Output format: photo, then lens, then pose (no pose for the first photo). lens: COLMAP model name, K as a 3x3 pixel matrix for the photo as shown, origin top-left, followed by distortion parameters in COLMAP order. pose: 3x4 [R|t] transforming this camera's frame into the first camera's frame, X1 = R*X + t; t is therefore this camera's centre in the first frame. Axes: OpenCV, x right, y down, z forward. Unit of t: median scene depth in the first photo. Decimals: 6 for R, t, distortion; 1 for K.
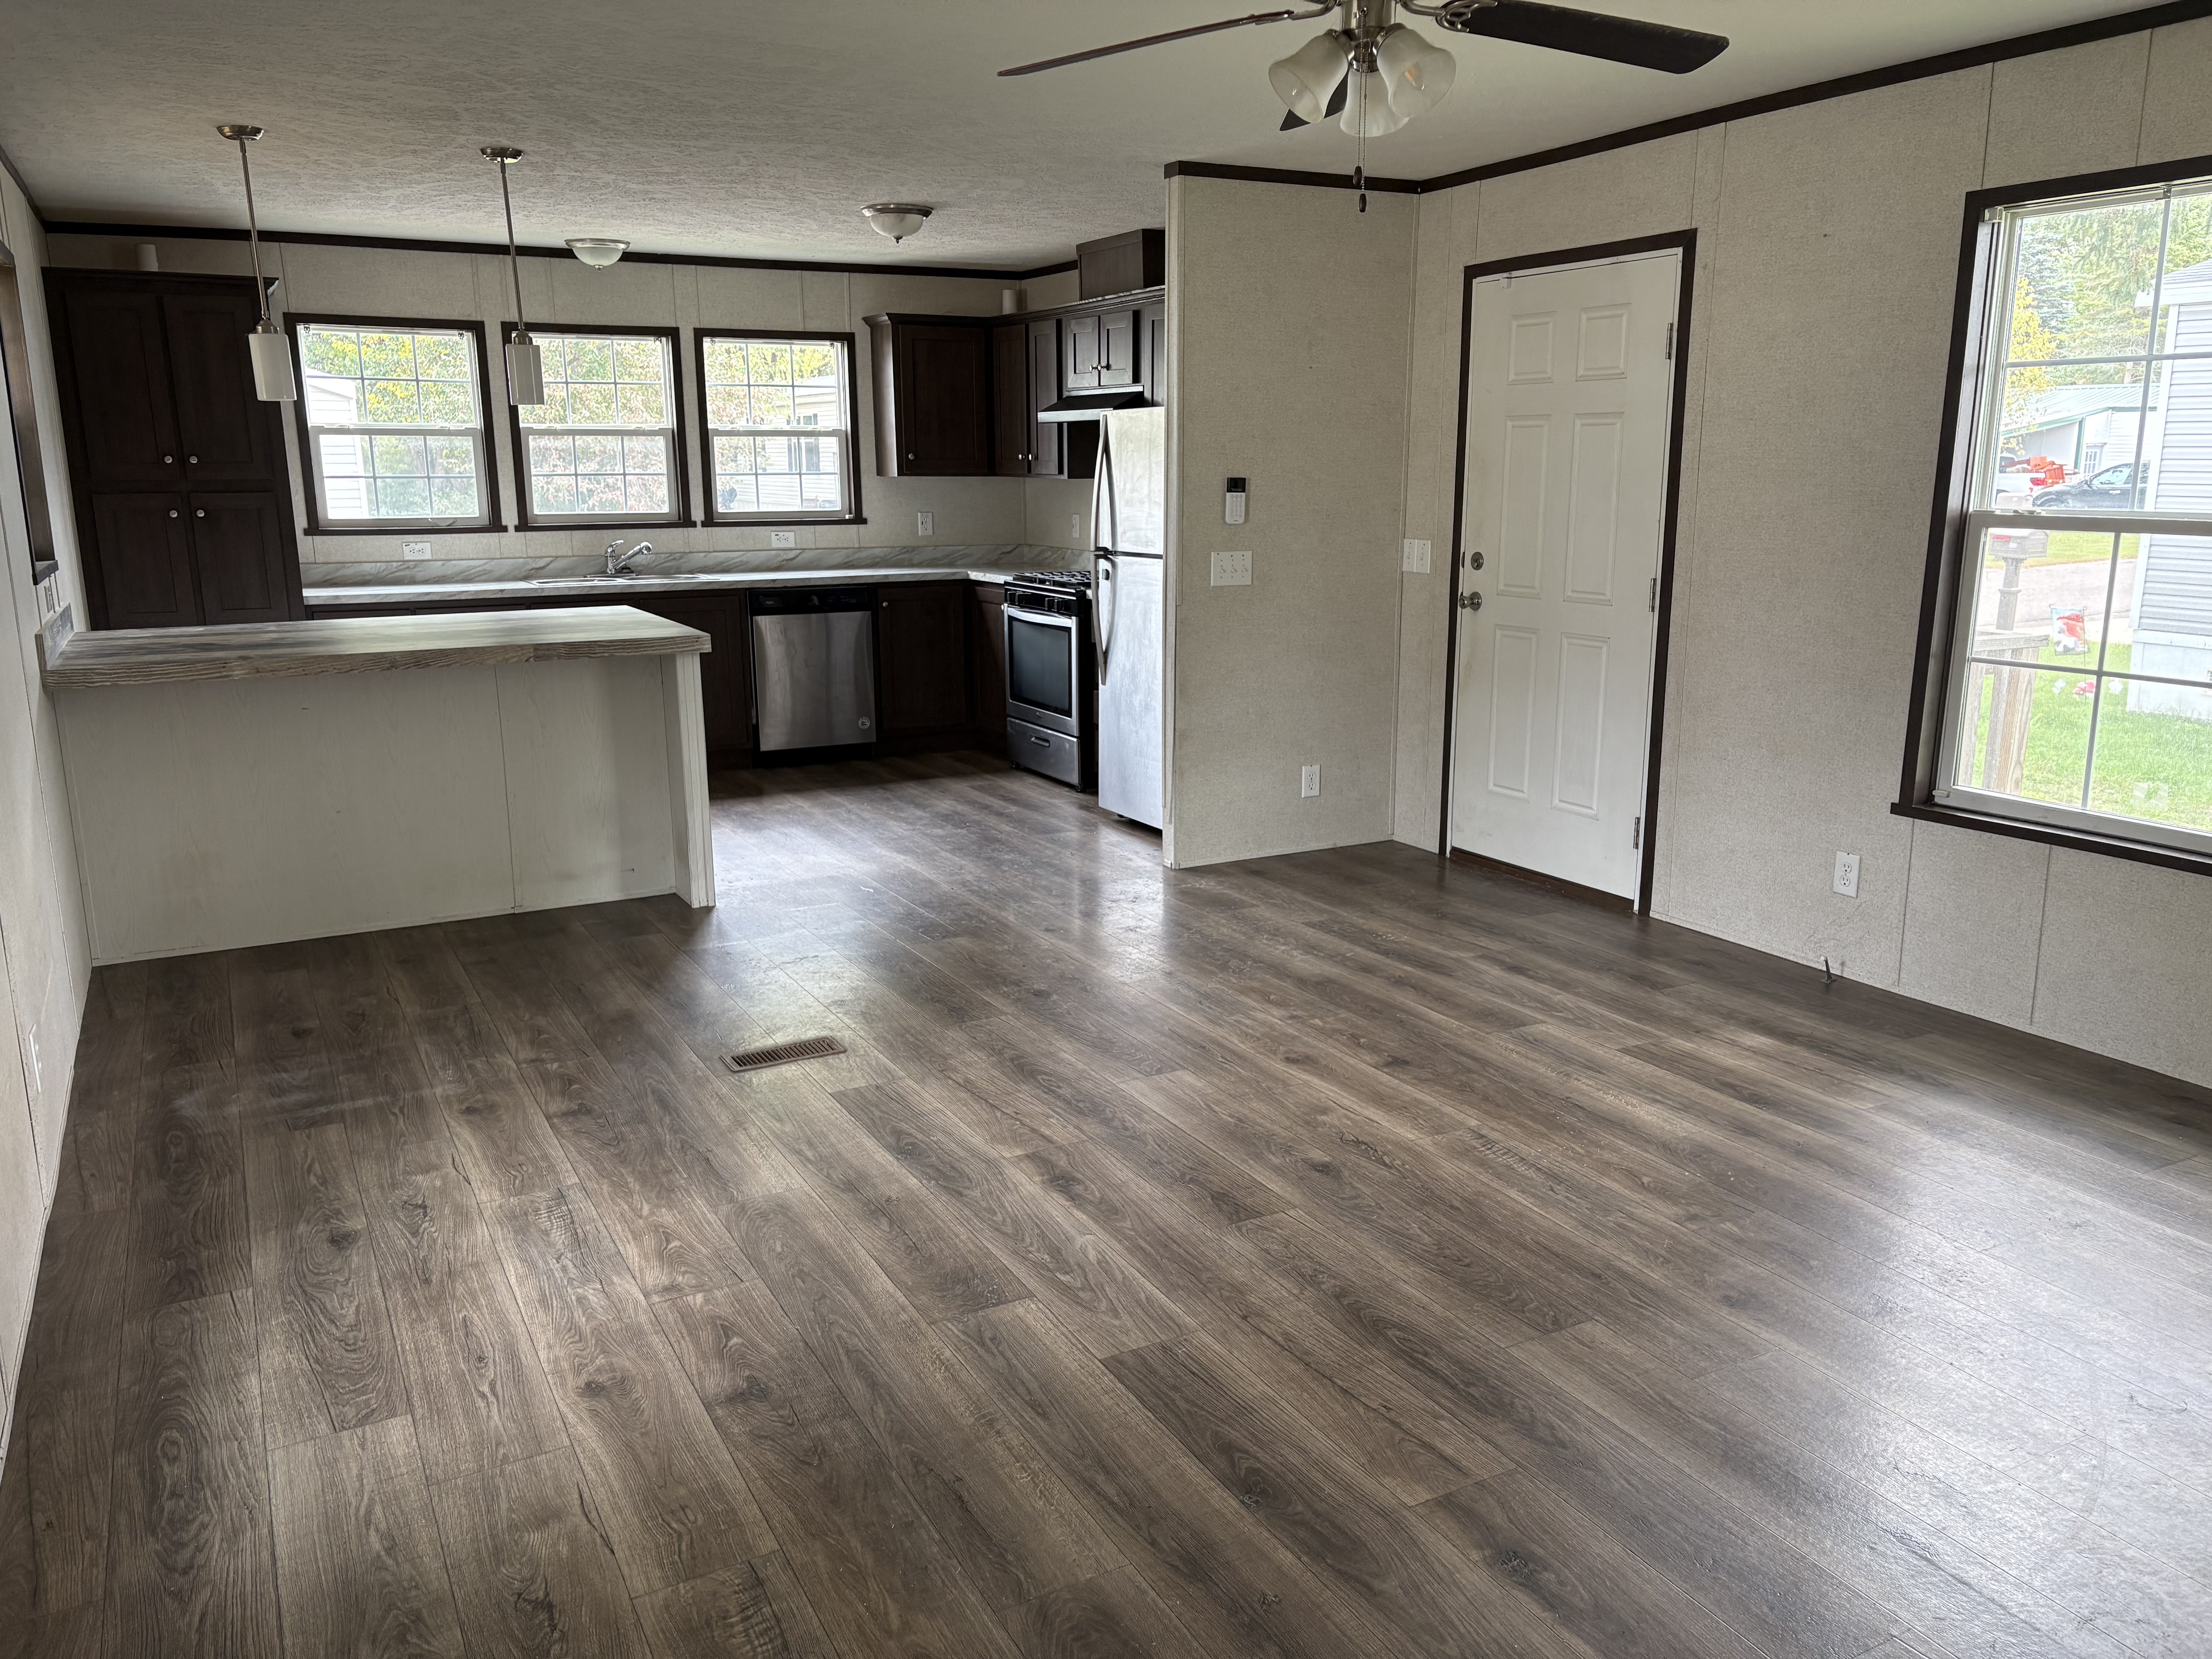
lens RADIAL K [[1673.0, 0, 1106.0], [0, 1673.0, 829.5], [0, 0, 1]] dist [0.008999, 0.003962]
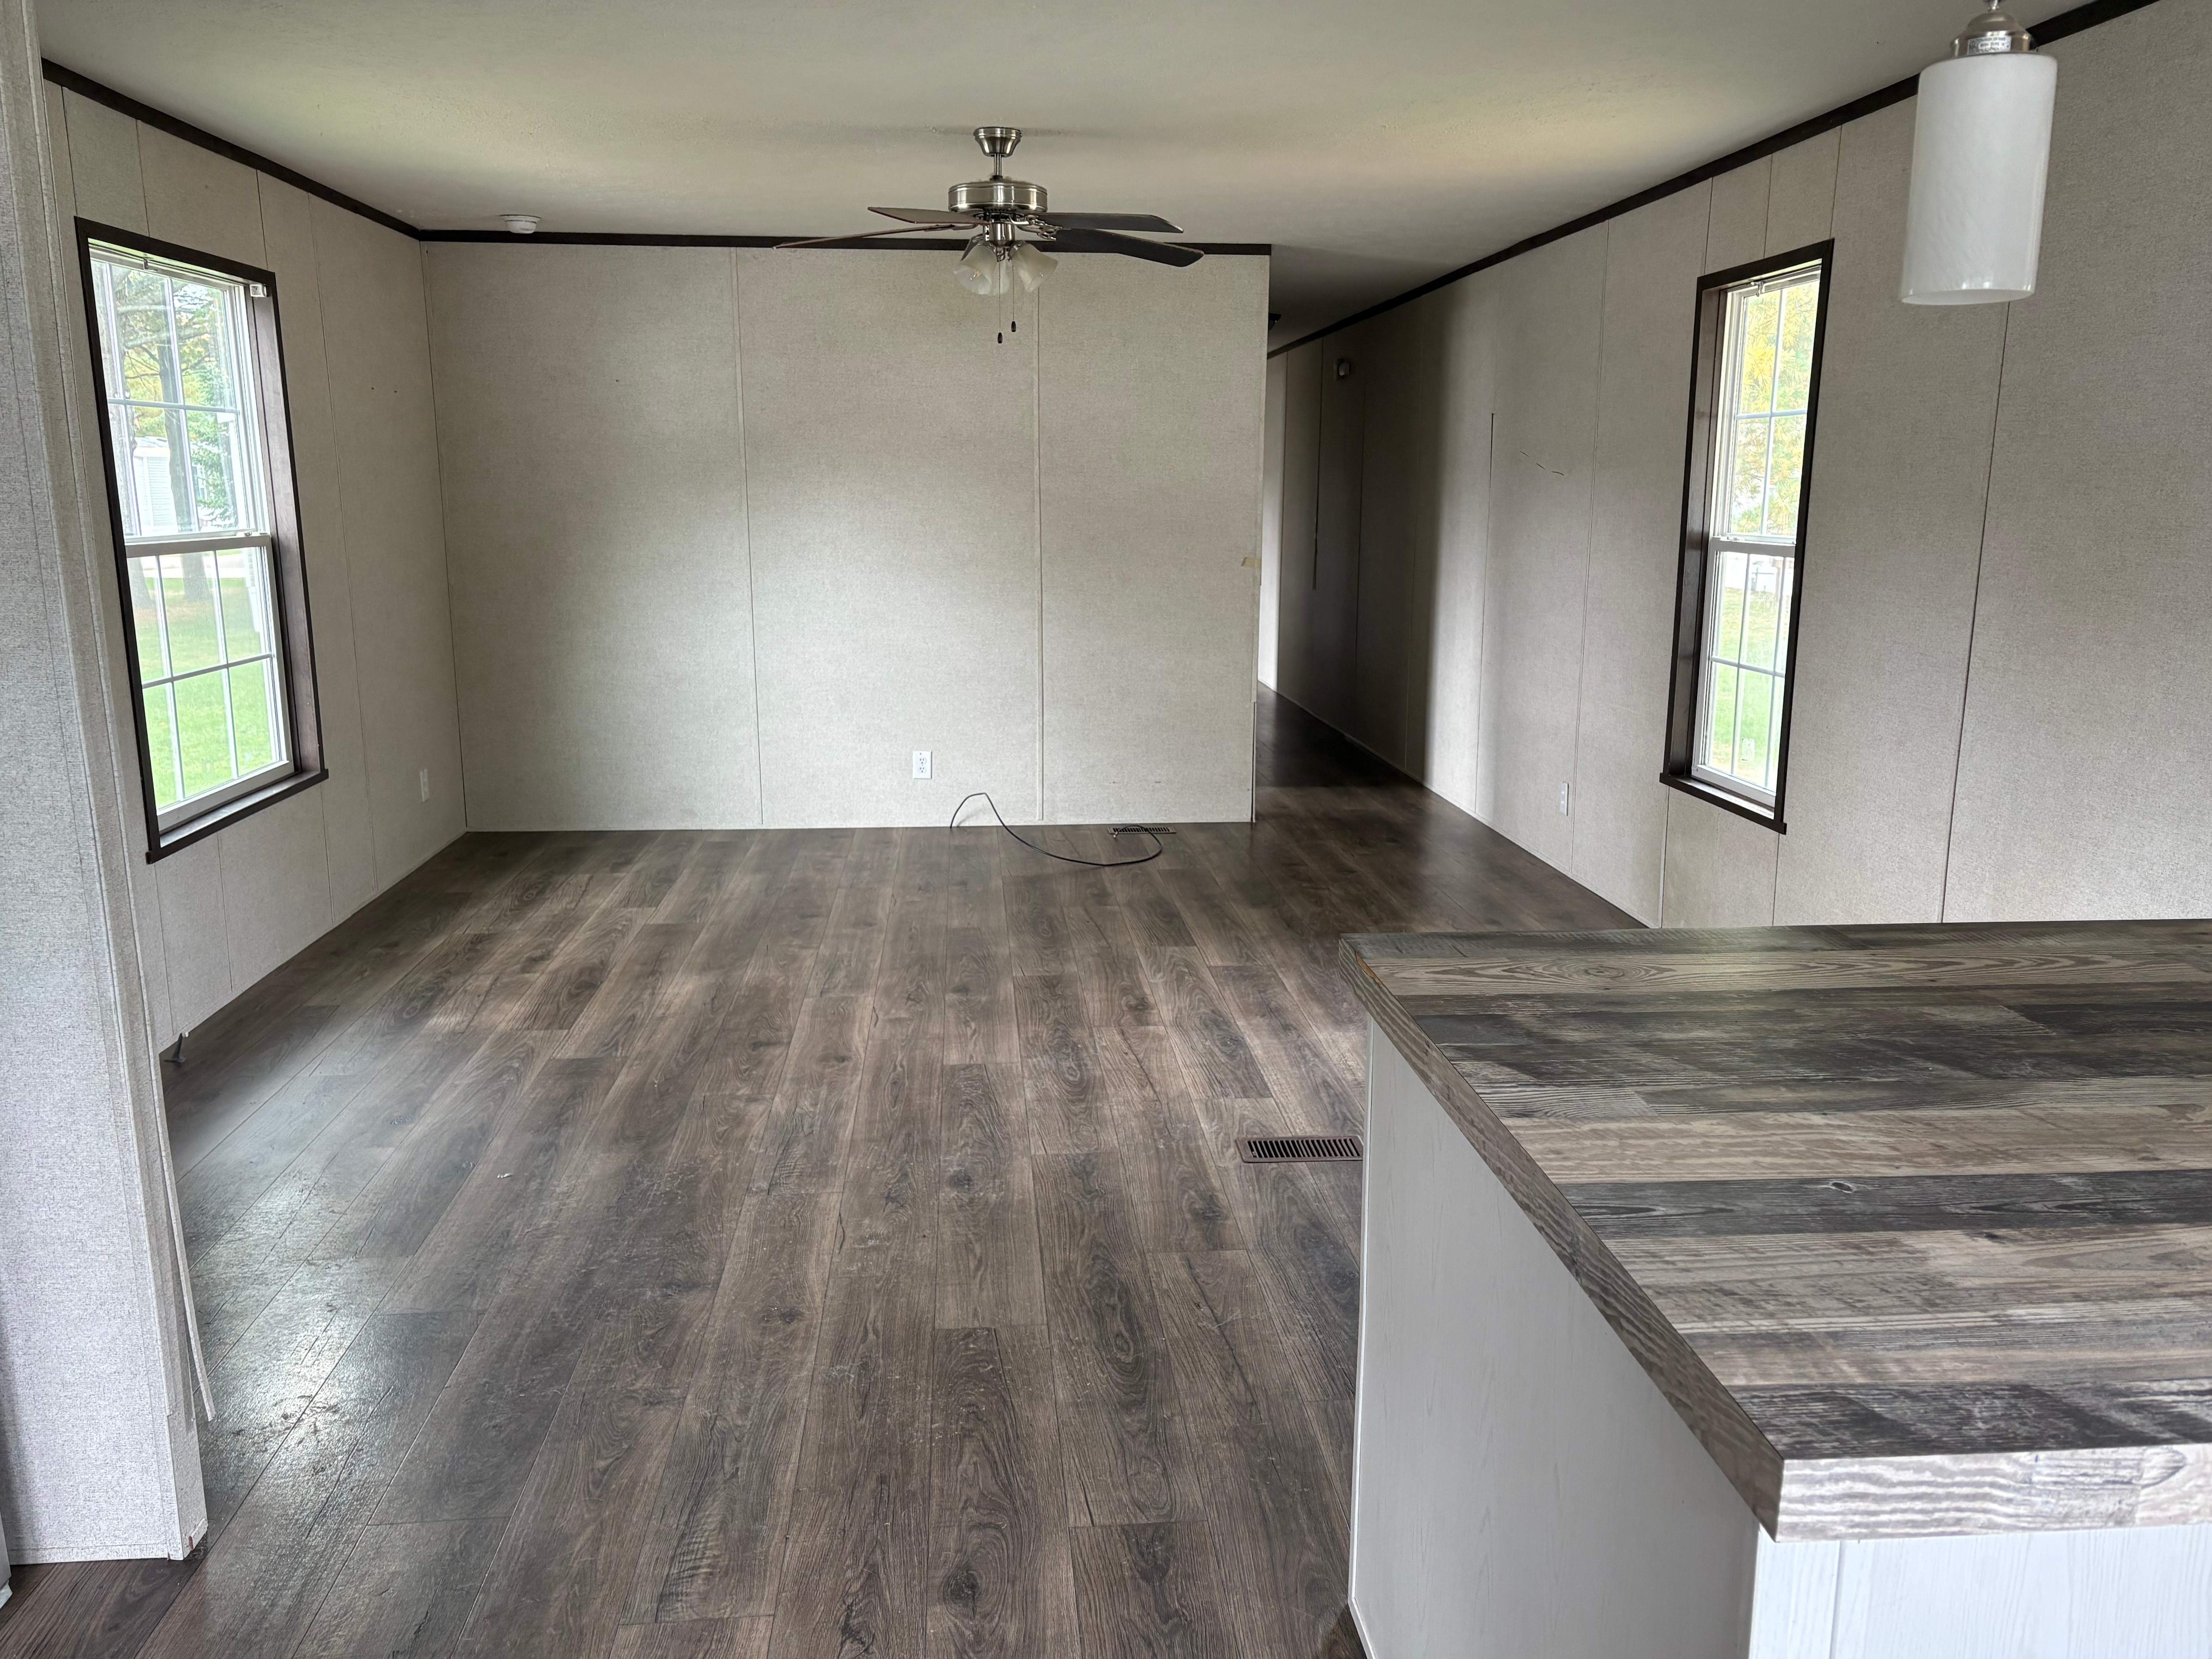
lens RADIAL K [[1673.0, 0, 1106.0], [0, 1673.0, 829.5], [0, 0, 1]] dist [0.008999, 0.003962]
pose [[-0.919653, -0.080434, 0.384407, -0.479018], [0.082555, 0.917341, 0.389450, -0.430883], [-0.383957, 0.389893, -0.836995, 1.934552]]
